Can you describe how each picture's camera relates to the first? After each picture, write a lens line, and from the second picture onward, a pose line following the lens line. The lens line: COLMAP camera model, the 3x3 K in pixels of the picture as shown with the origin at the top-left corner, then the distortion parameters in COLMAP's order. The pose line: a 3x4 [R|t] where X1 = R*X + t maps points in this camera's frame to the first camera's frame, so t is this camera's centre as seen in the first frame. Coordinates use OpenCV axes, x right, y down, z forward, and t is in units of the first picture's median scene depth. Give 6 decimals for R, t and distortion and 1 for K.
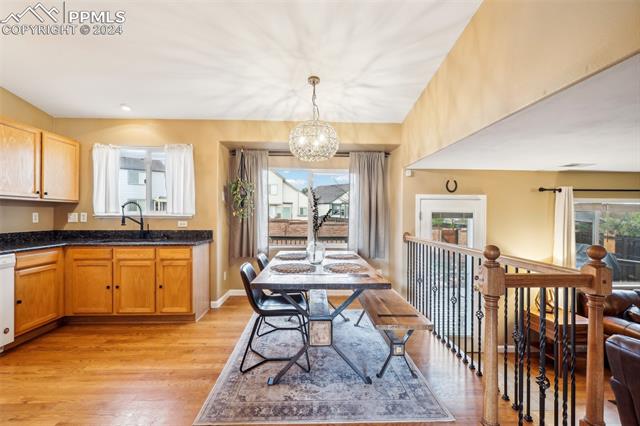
lens RADIAL K [[310.5, 0, 318.0], [0, 310.5, 208.7], [0, 0, 1]] dist [-0.003355, -0.001434]
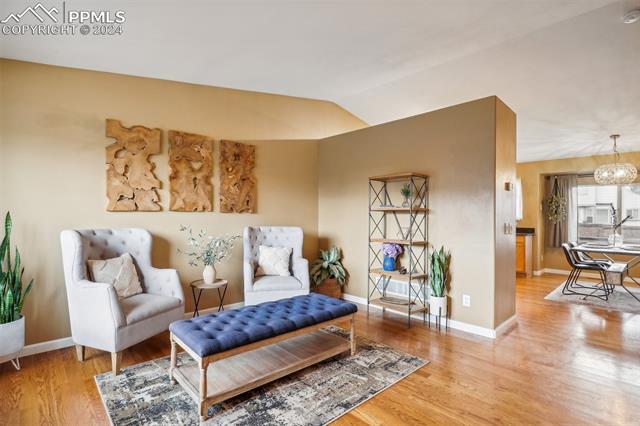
lens RADIAL K [[310.5, 0, 318.0], [0, 310.5, 208.7], [0, 0, 1]] dist [-0.003355, -0.001434]
pose [[0.661449, 0.000063, -0.749990, 0.143720], [-0.002455, 0.999995, -0.002081, -0.028941], [0.749986, 0.003217, 0.661446, -1.023770]]
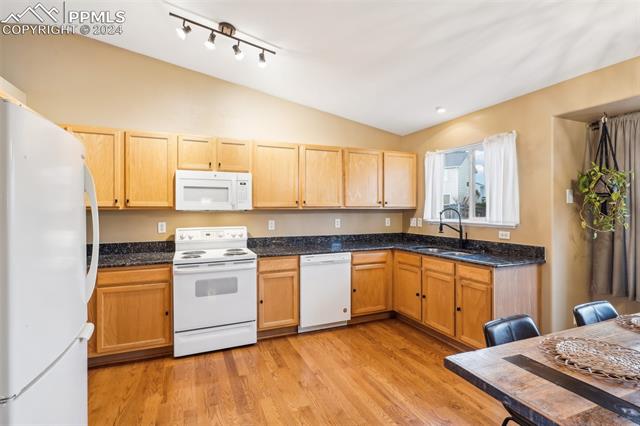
lens RADIAL K [[310.5, 0, 318.0], [0, 310.5, 208.7], [0, 0, 1]] dist [-0.003355, -0.001434]
pose [[0.363932, -0.008161, -0.931390, 0.133513], [0.021903, 0.999760, -0.000202, -0.029635], [0.931168, -0.020327, 0.364023, 0.294968]]
